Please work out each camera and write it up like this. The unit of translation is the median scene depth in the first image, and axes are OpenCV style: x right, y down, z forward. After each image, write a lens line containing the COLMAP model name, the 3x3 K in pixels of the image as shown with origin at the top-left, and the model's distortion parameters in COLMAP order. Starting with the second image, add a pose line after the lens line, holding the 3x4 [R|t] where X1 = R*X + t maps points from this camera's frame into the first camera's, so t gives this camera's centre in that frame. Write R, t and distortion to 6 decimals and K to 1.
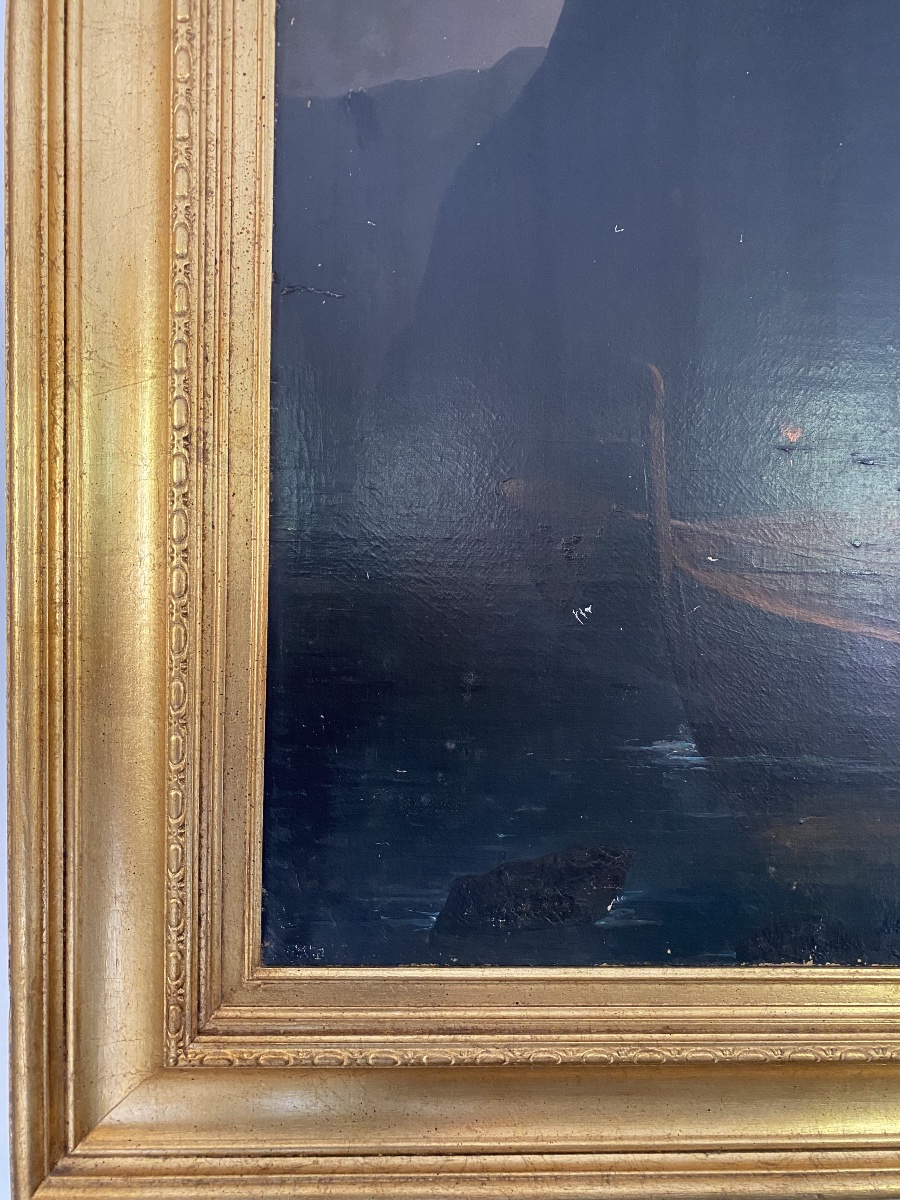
lens RADIAL K [[938.3, 0, 446.0], [0, 938.3, 593.2], [0, 0, 1]] dist [0.010074, -0.015882]
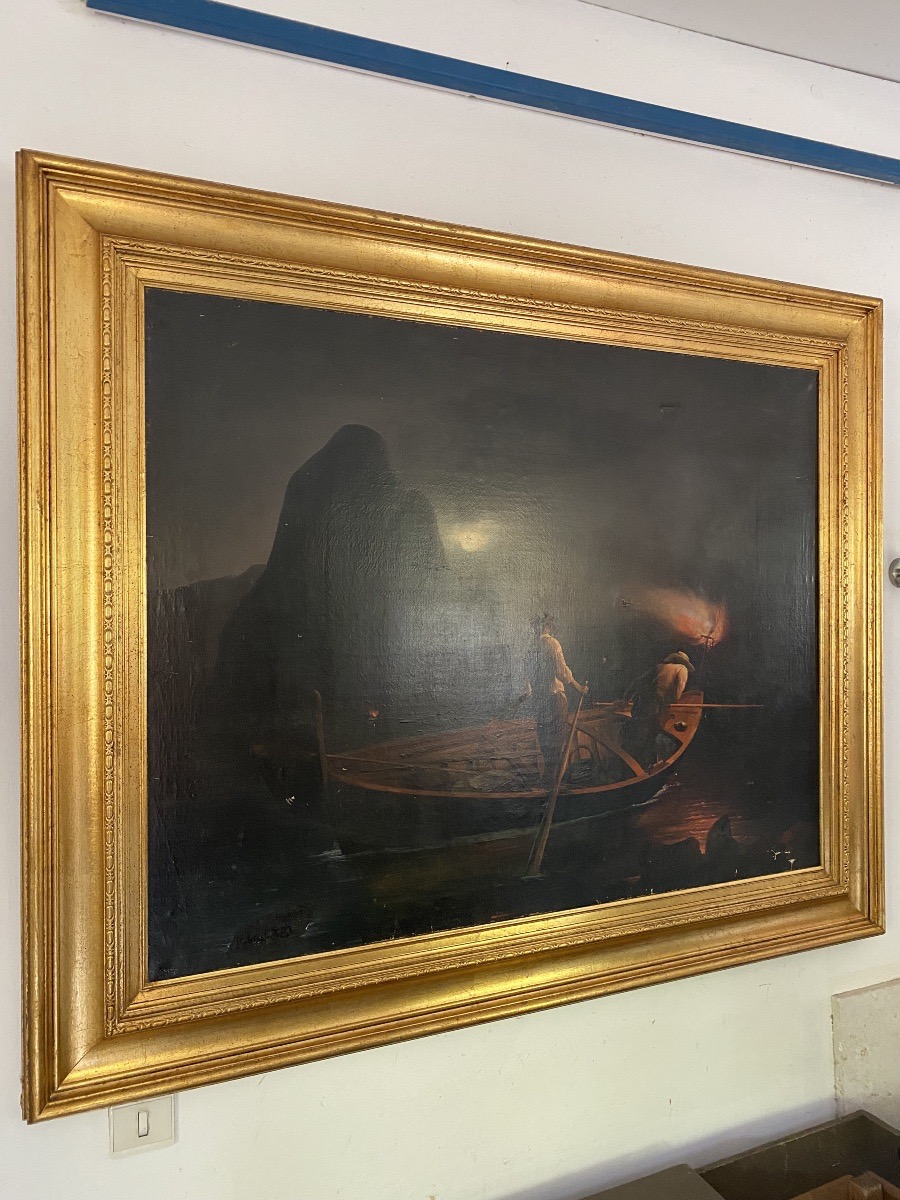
lens RADIAL K [[914.3, 0, 453.5], [0, 914.3, 591.8], [0, 0, 1]] dist [0.016814, -0.017247]
pose [[0.932850, -0.032765, 0.358772, -0.273645], [0.051753, 0.997714, -0.043446, -0.376426], [-0.356528, 0.059096, 0.932414, -1.288844]]
